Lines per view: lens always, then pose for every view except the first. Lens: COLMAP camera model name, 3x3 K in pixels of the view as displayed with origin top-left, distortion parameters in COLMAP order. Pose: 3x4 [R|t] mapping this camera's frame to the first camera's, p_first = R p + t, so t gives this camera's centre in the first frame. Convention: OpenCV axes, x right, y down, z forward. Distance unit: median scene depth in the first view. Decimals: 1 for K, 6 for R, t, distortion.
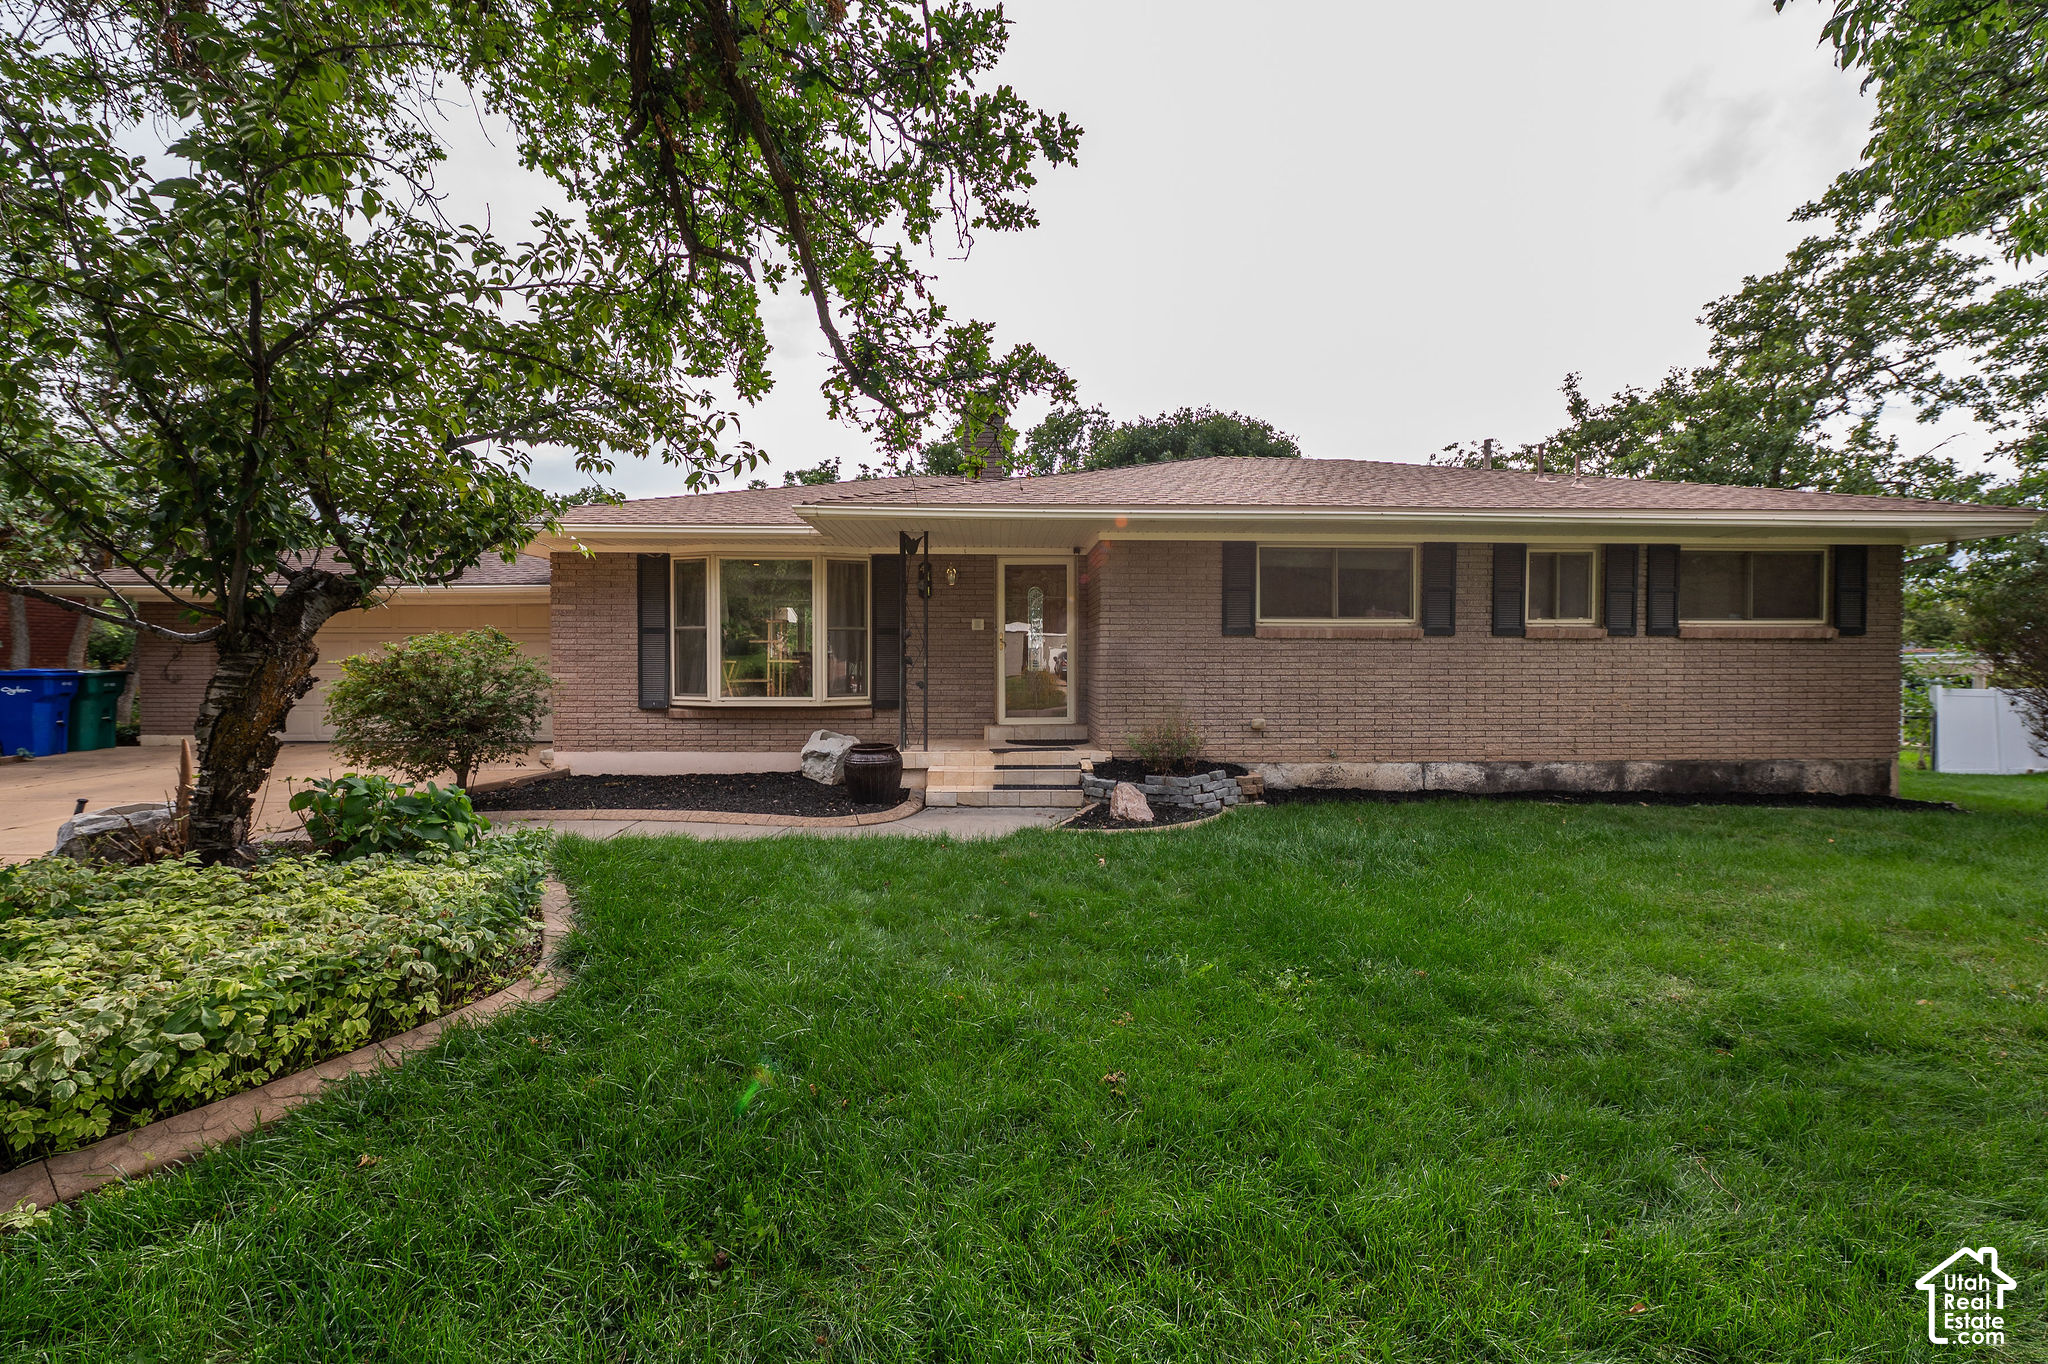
lens RADIAL K [[796.2, 0, 1021.5], [0, 796.2, 674.7], [0, 0, 1]] dist [-0.004364, 0.000075]
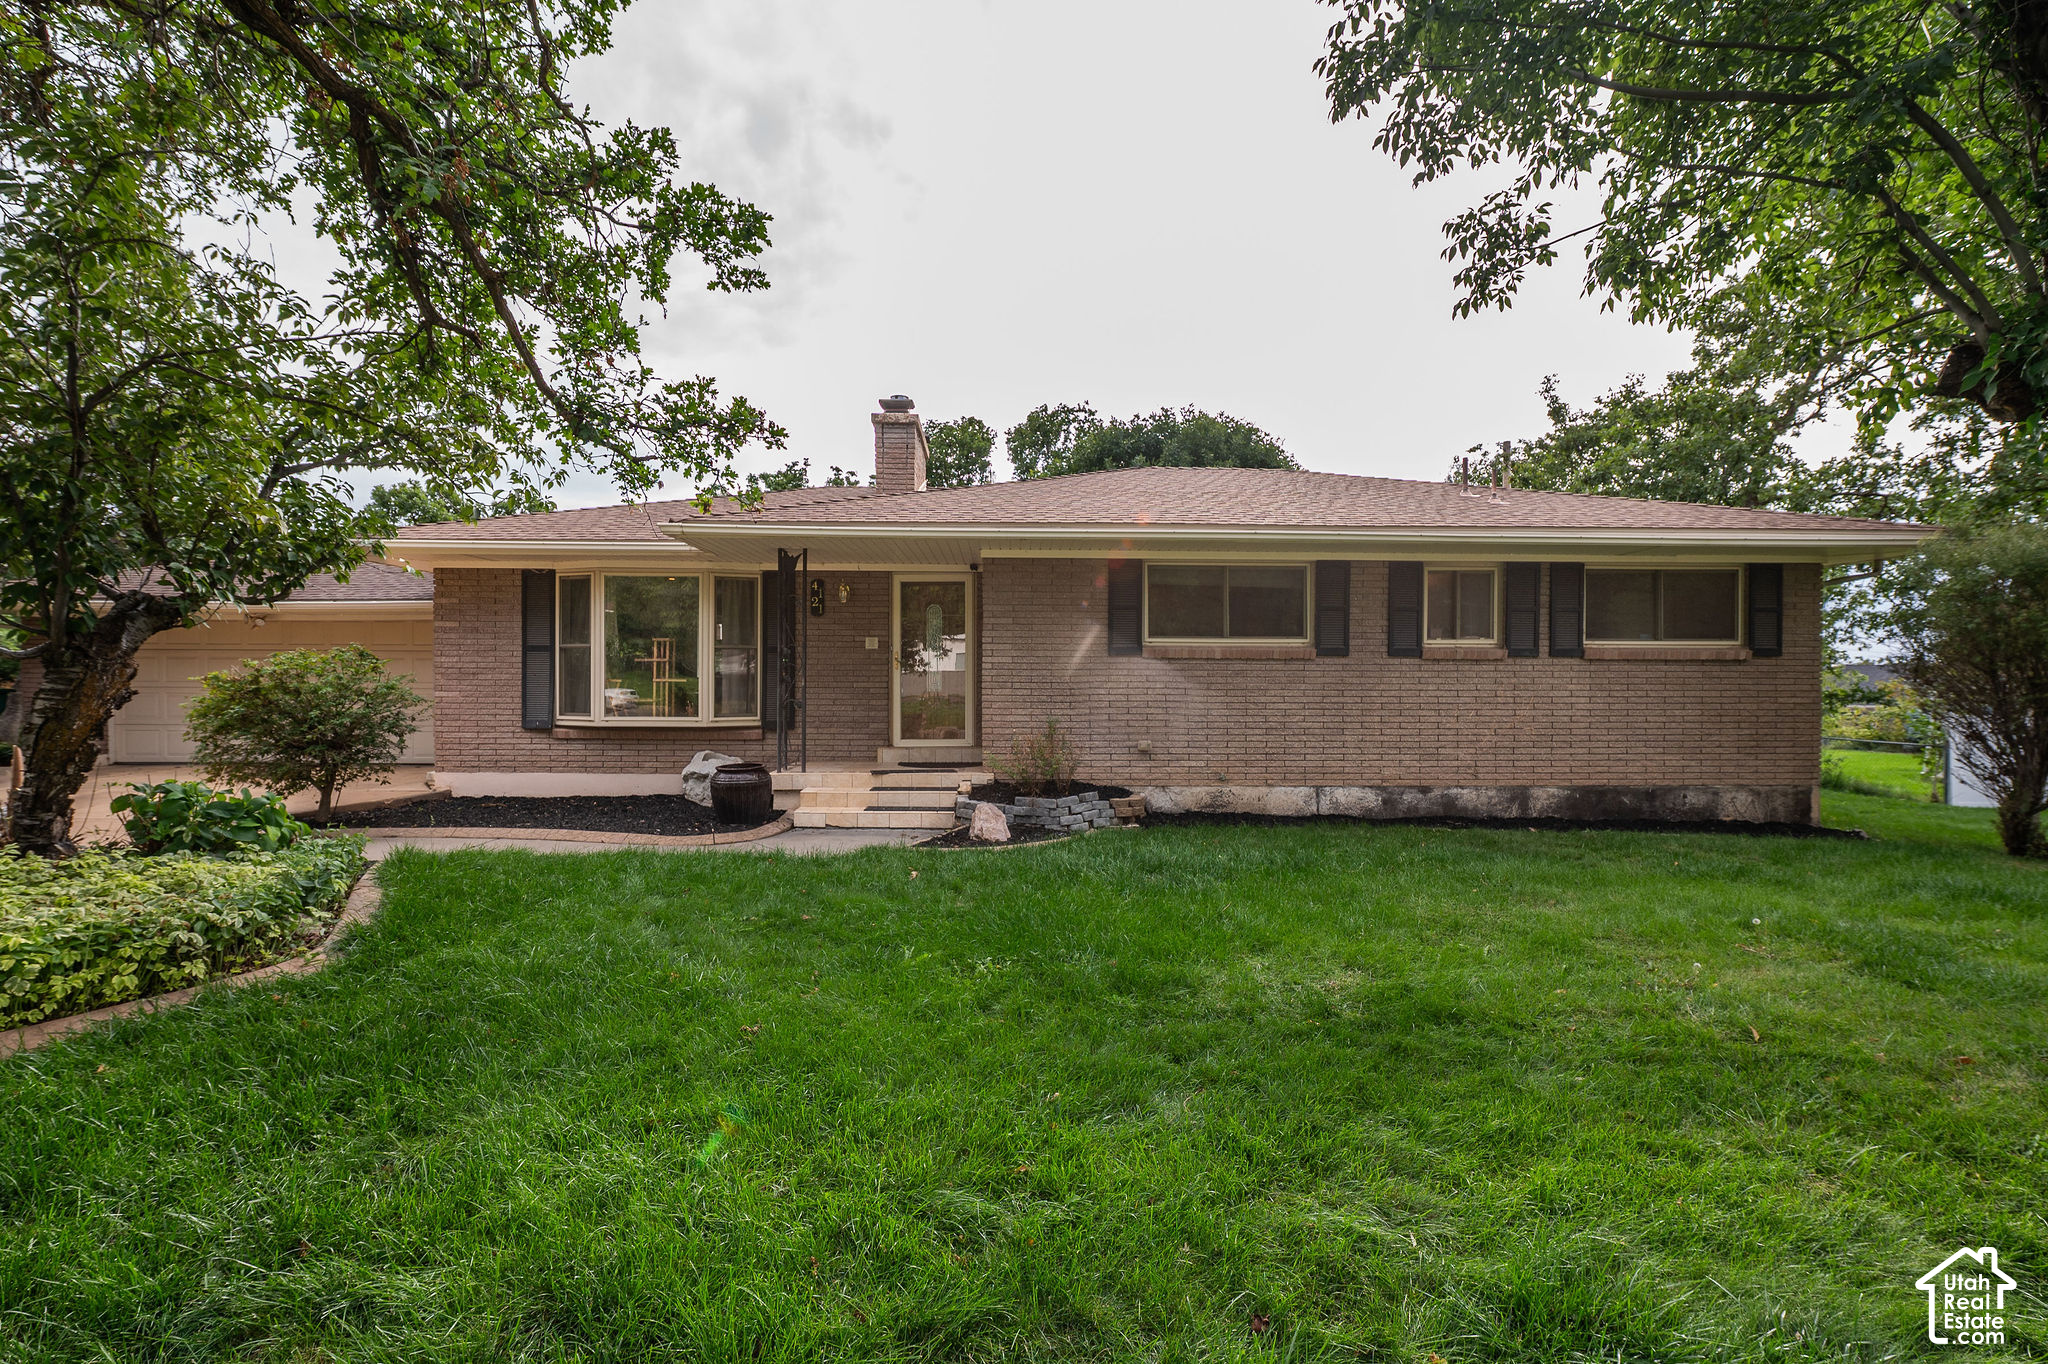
lens RADIAL K [[890.0, 0, 1014.7], [0, 890.0, 689.1], [0, 0, 1]] dist [-0.003321, -0.001105]
pose [[0.999918, 0.003514, -0.012343, 0.149776], [-0.003645, 0.999937, -0.010586, 0.004274], [0.012305, 0.010630, 0.999868, -0.092499]]
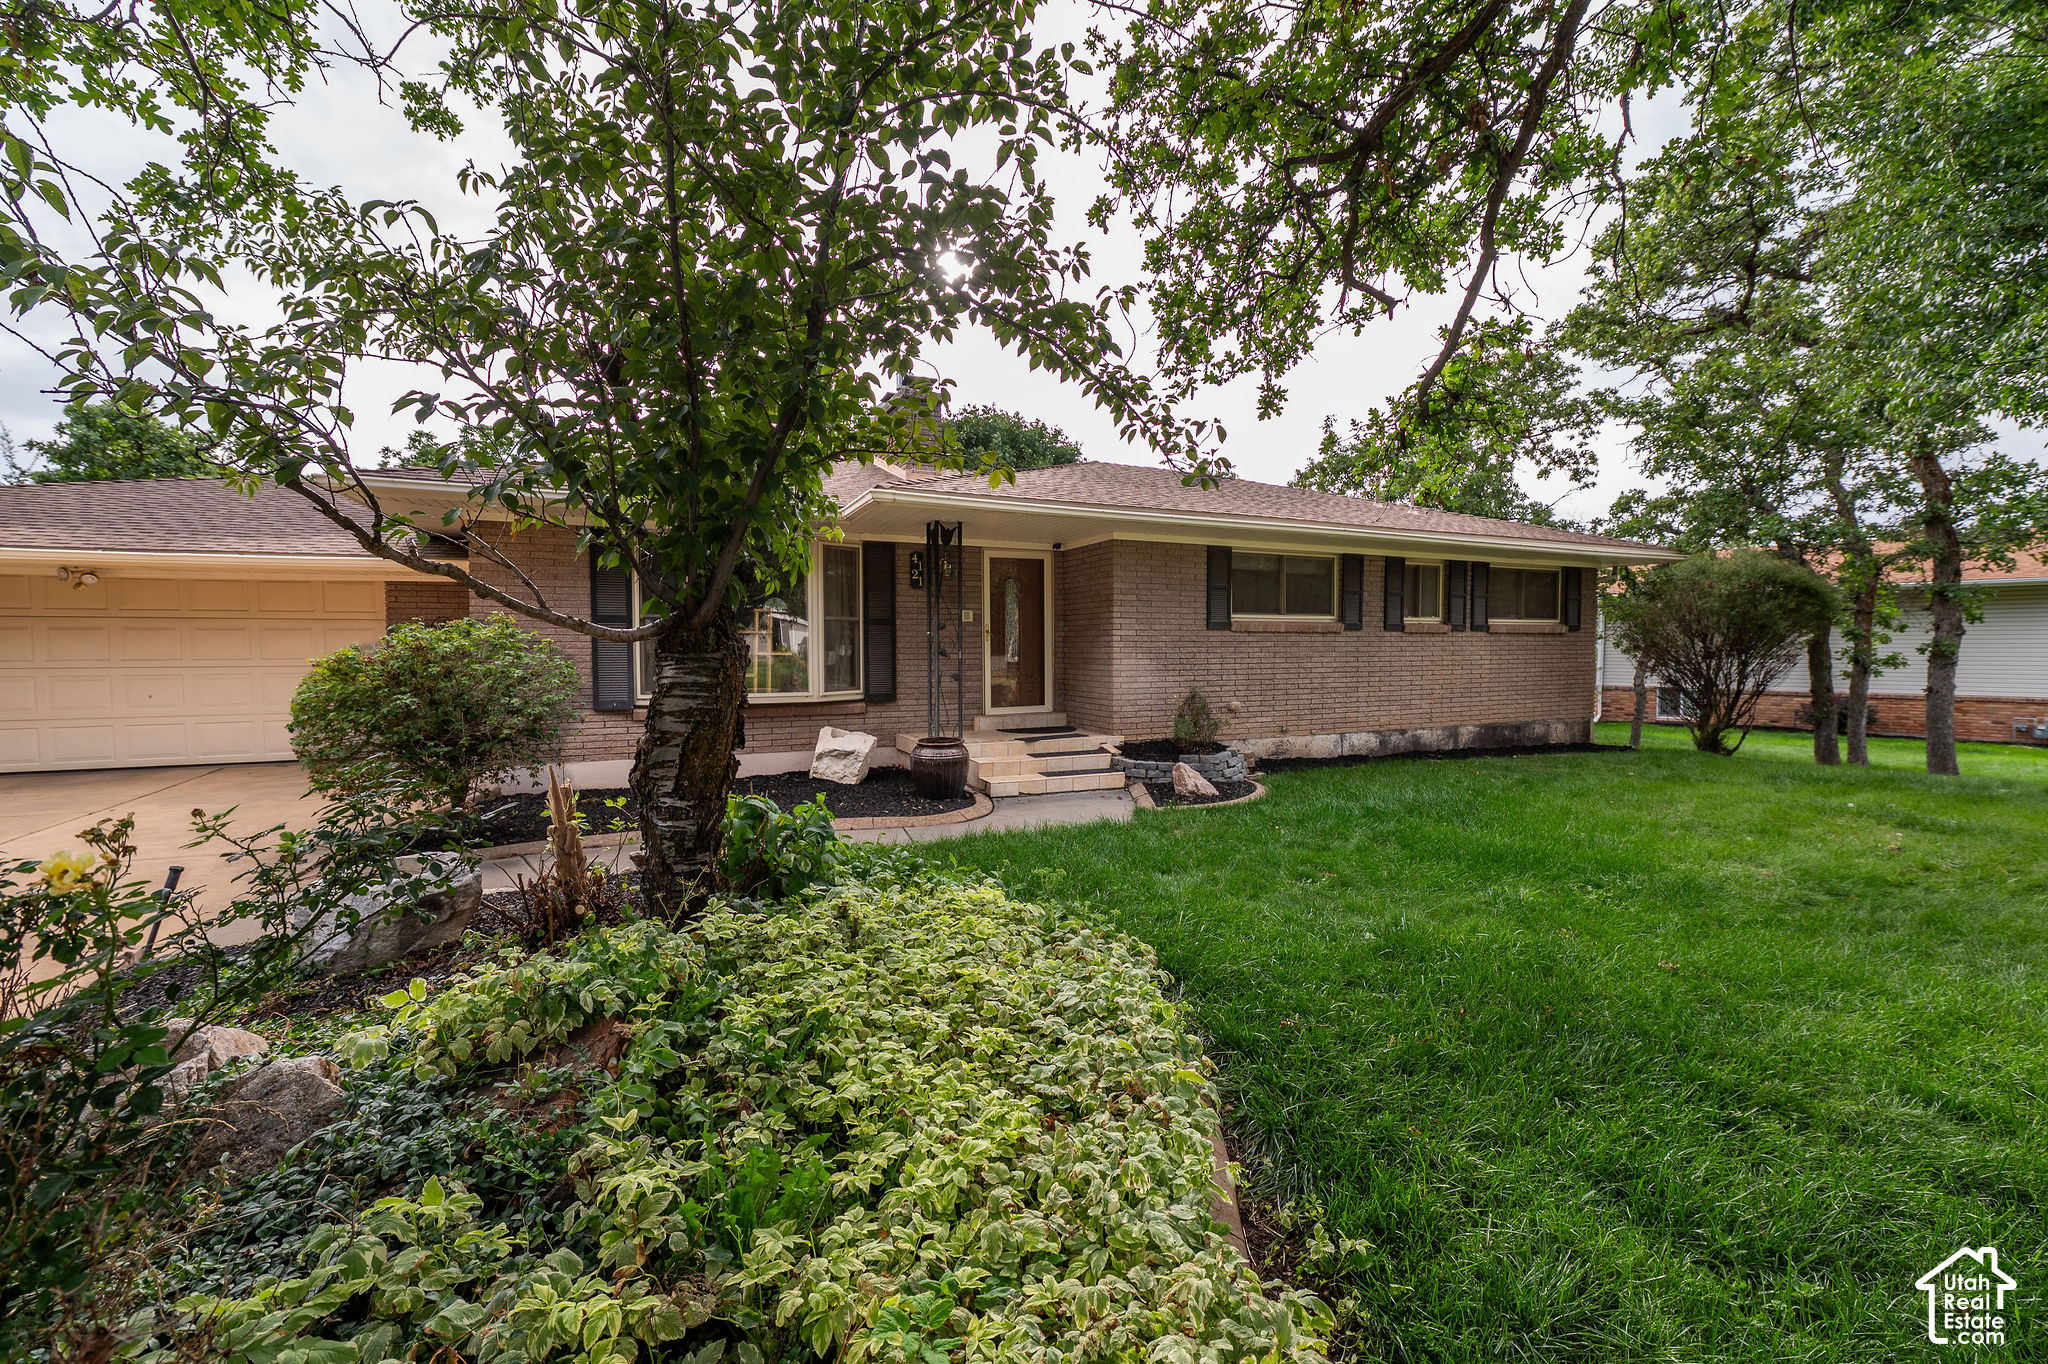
lens RADIAL K [[796.2, 0, 1016.6], [0, 796.2, 668.3], [0, 0, 1]] dist [-0.004364, 0.000075]
pose [[0.929259, -0.012786, 0.369208, -0.412405], [0.009669, 0.999900, 0.010291, -0.007542], [-0.369303, -0.005993, 0.929290, 0.048471]]
